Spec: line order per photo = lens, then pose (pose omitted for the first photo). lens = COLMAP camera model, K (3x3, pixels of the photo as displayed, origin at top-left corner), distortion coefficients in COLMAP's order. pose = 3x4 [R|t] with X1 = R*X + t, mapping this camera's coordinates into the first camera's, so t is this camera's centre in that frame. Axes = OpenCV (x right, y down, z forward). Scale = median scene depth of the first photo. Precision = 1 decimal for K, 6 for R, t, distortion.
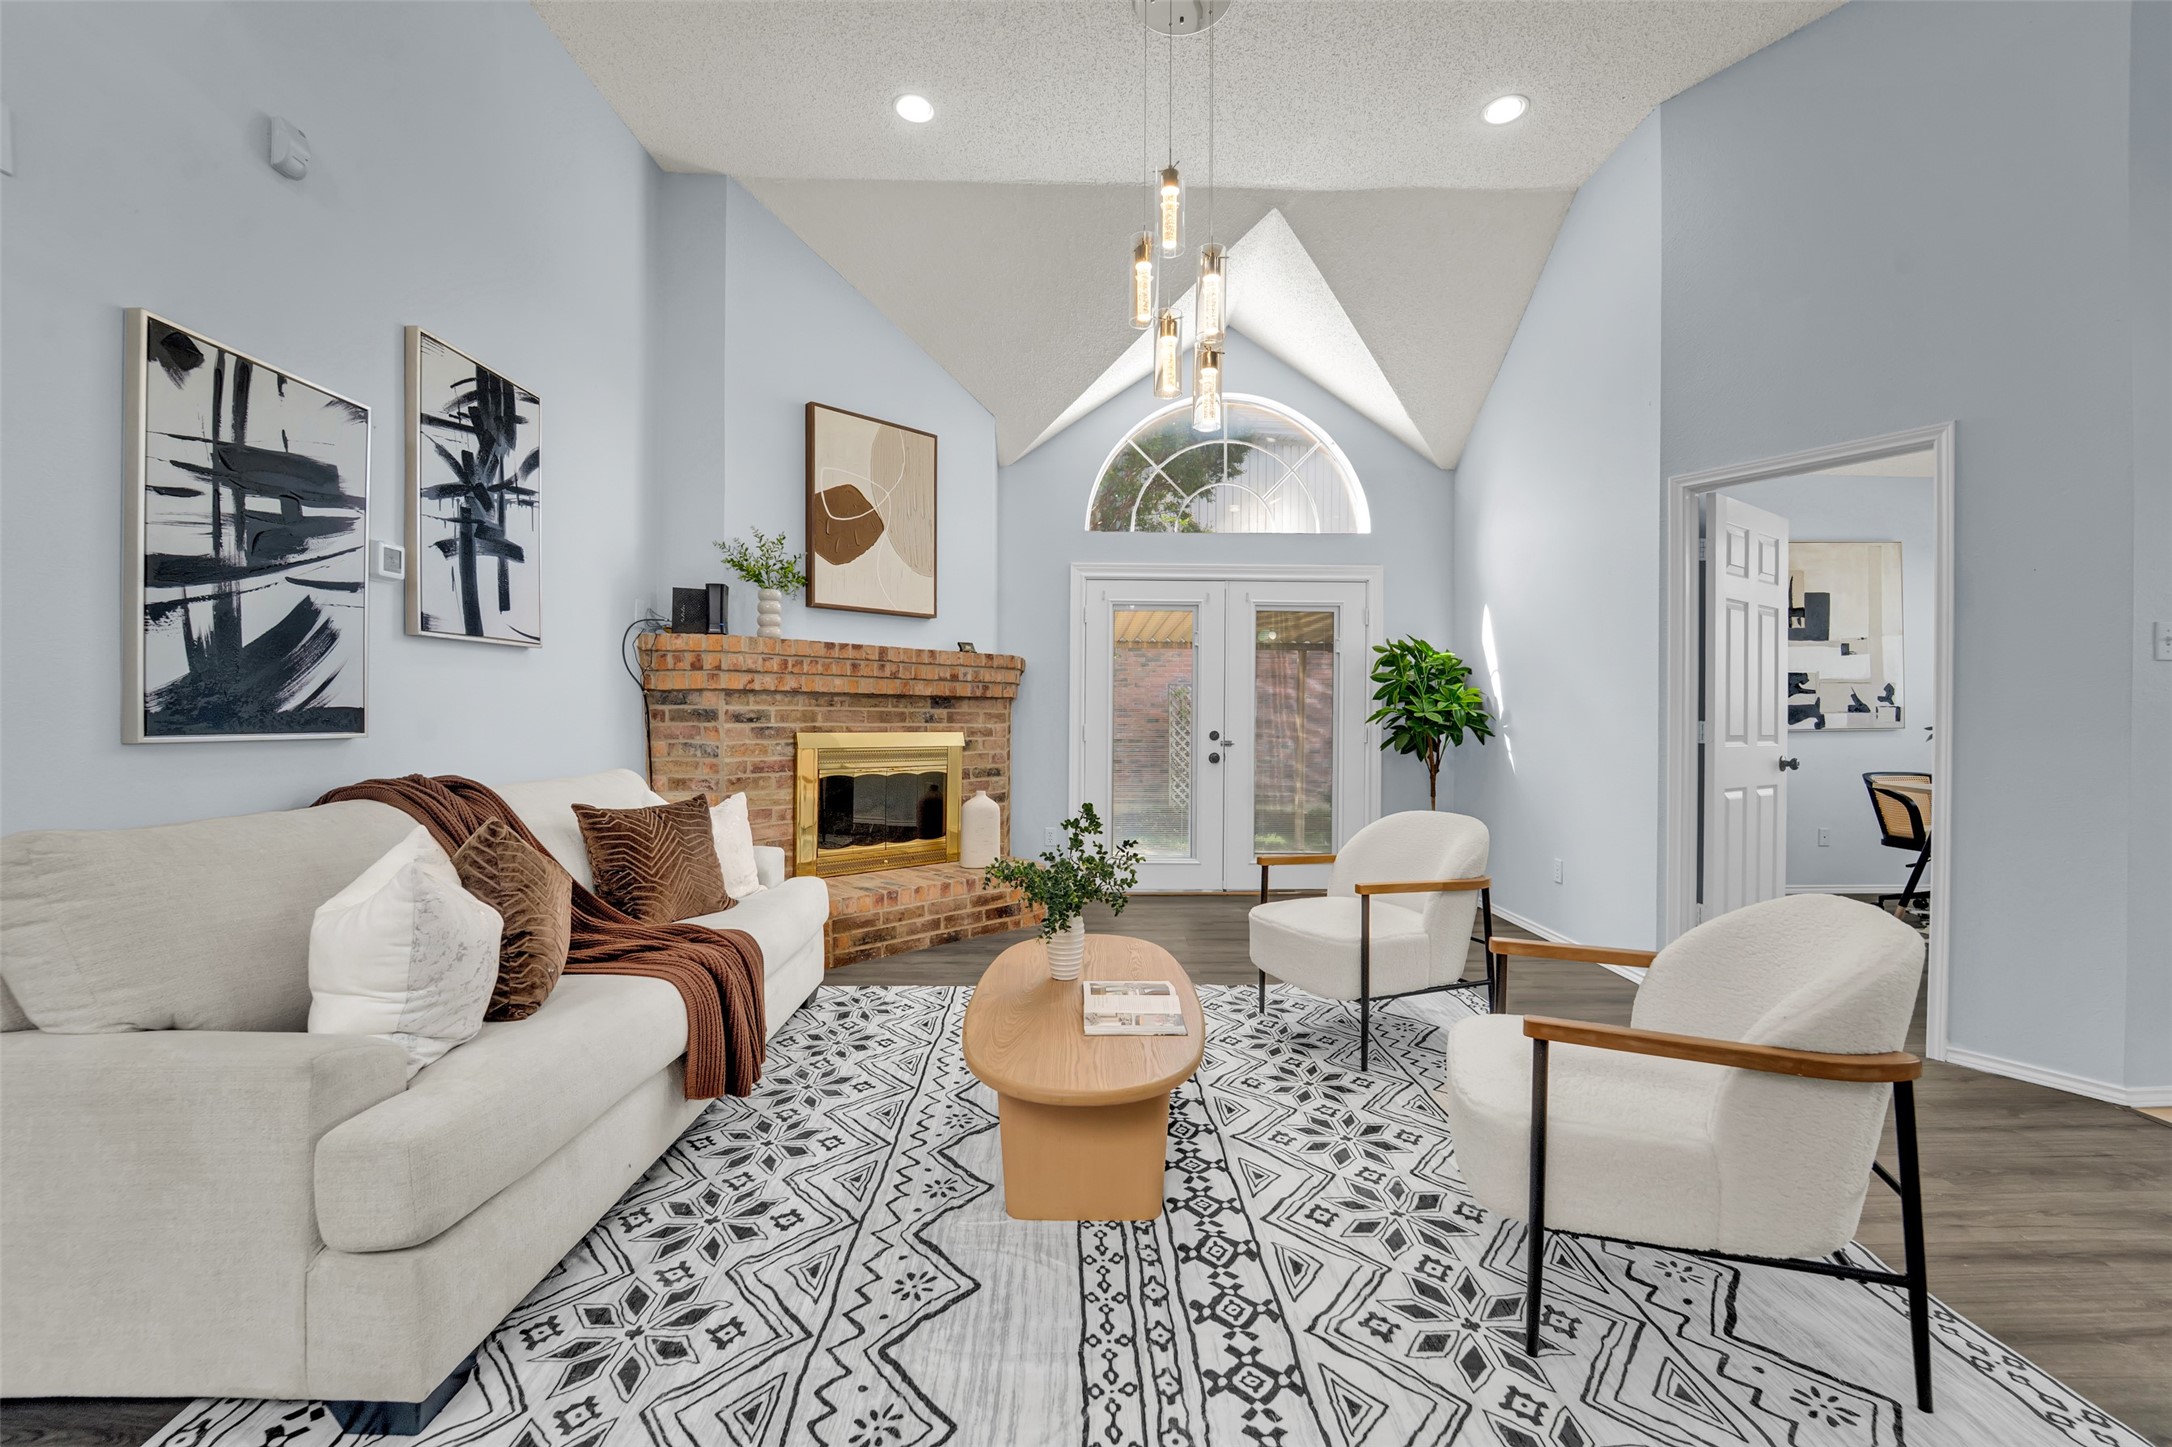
lens RADIAL K [[922.4, 0, 1092.0], [0, 922.4, 720.7], [0, 0, 1]] dist [-0.000888, 0.000642]
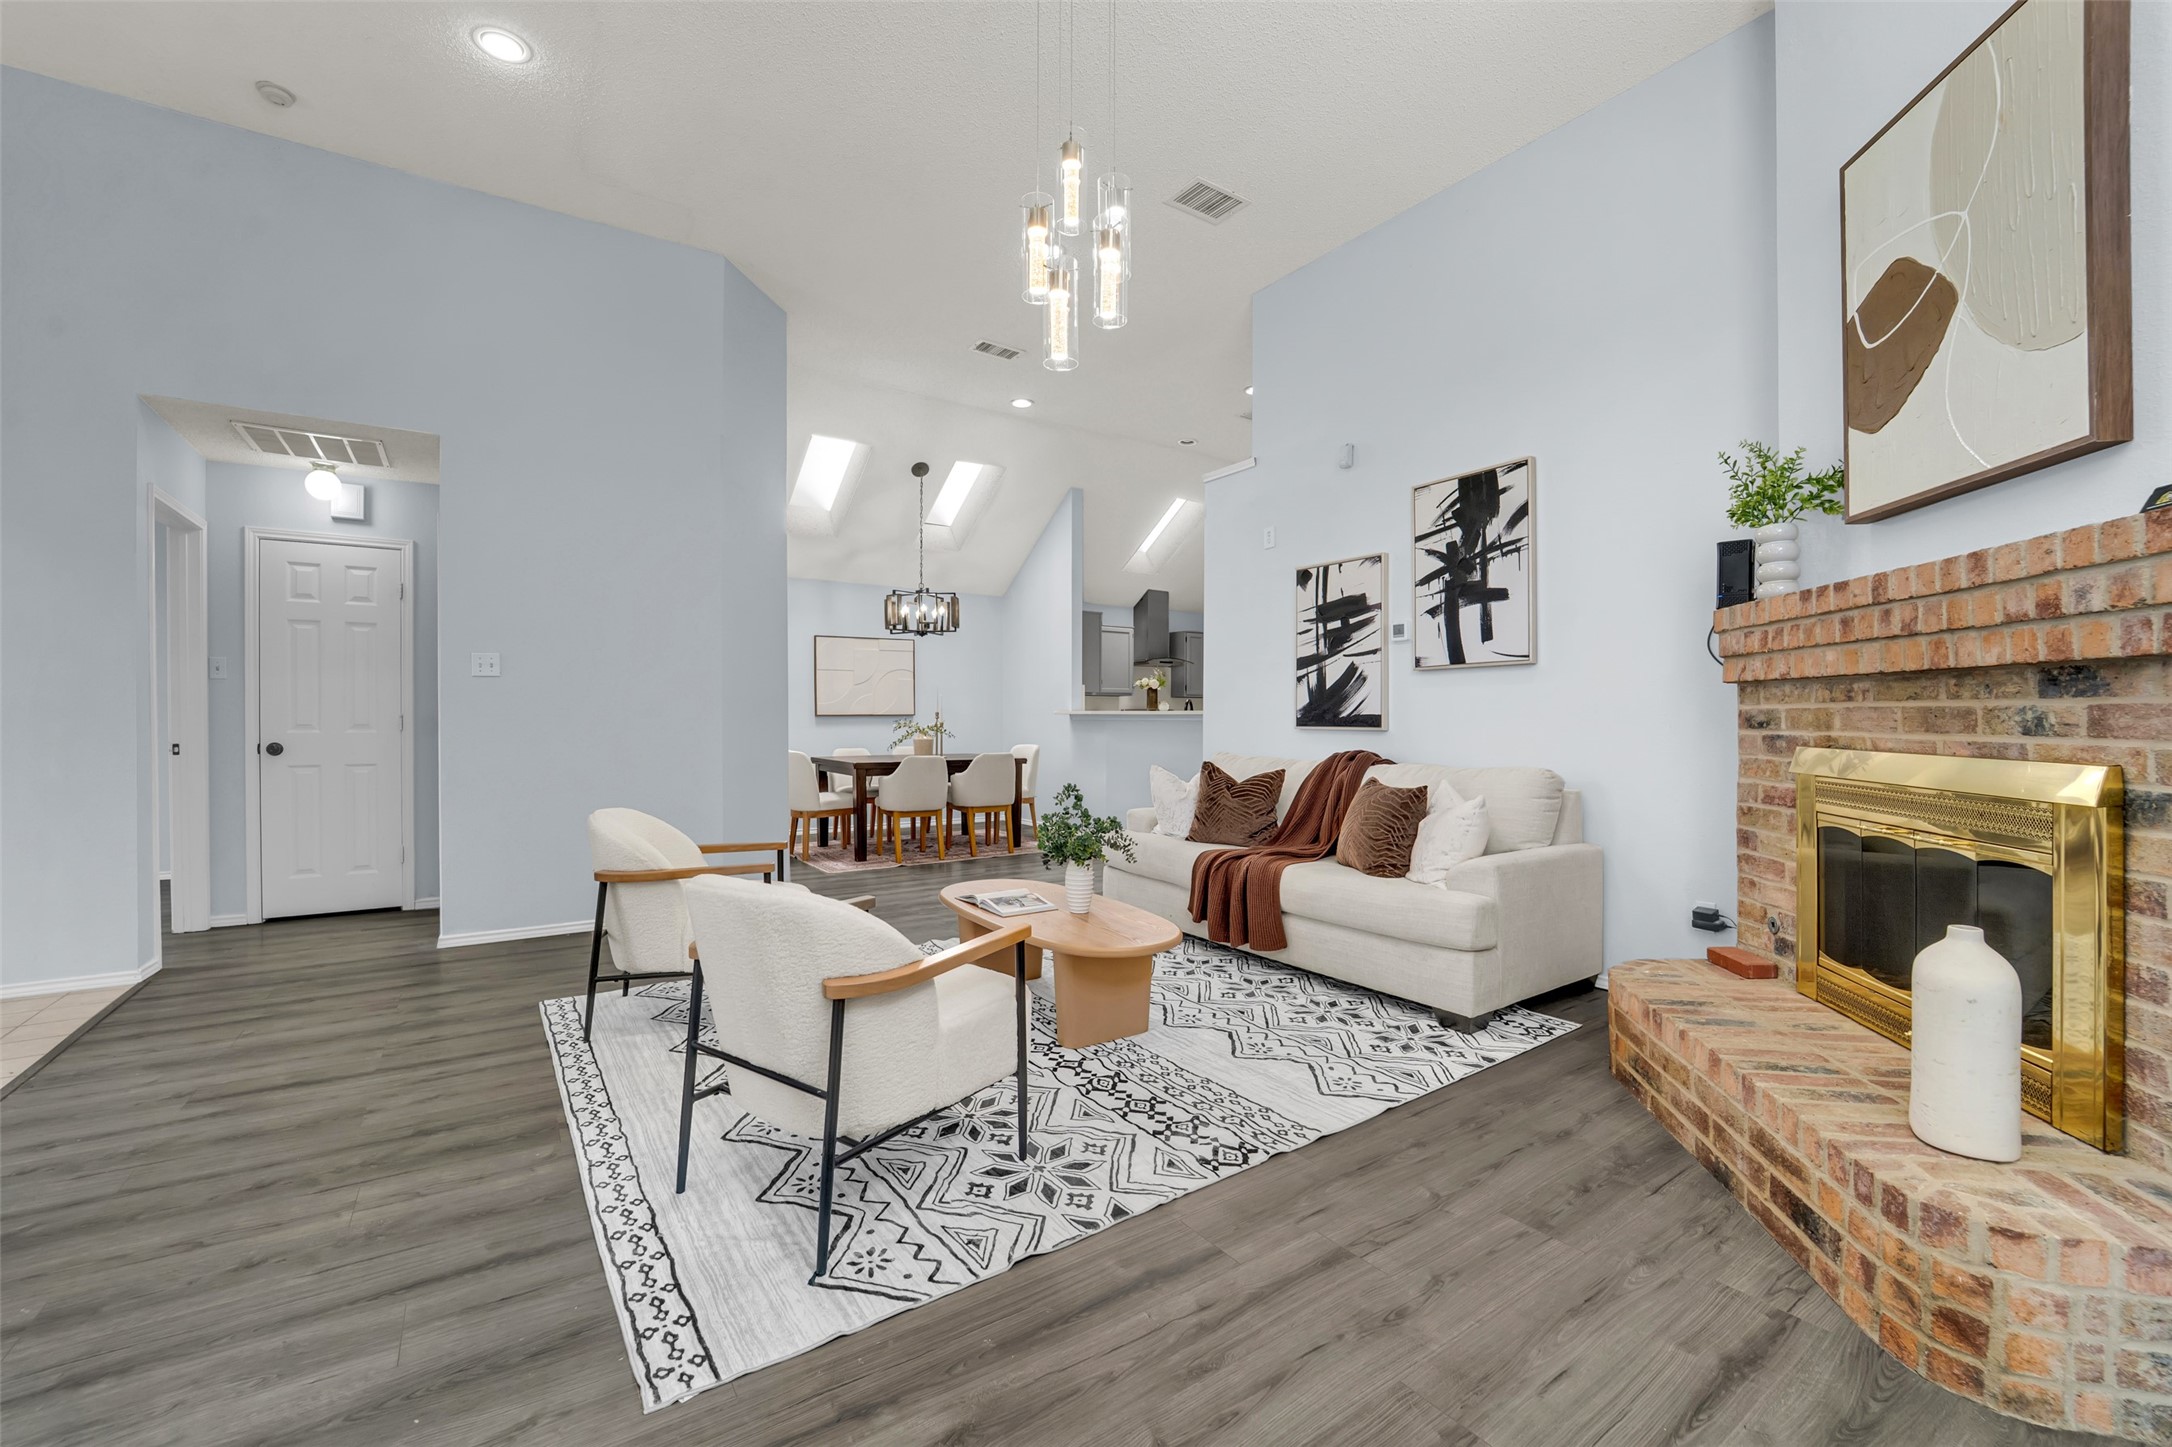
lens RADIAL K [[922.4, 0, 1094.8], [0, 922.4, 718.4], [0, 0, 1]] dist [-0.000888, 0.000642]
pose [[-0.836403, -0.006931, -0.548071, 0.613713], [-0.009134, 0.999957, 0.001294, -0.003125], [0.548039, 0.006089, -0.836431, 1.915500]]
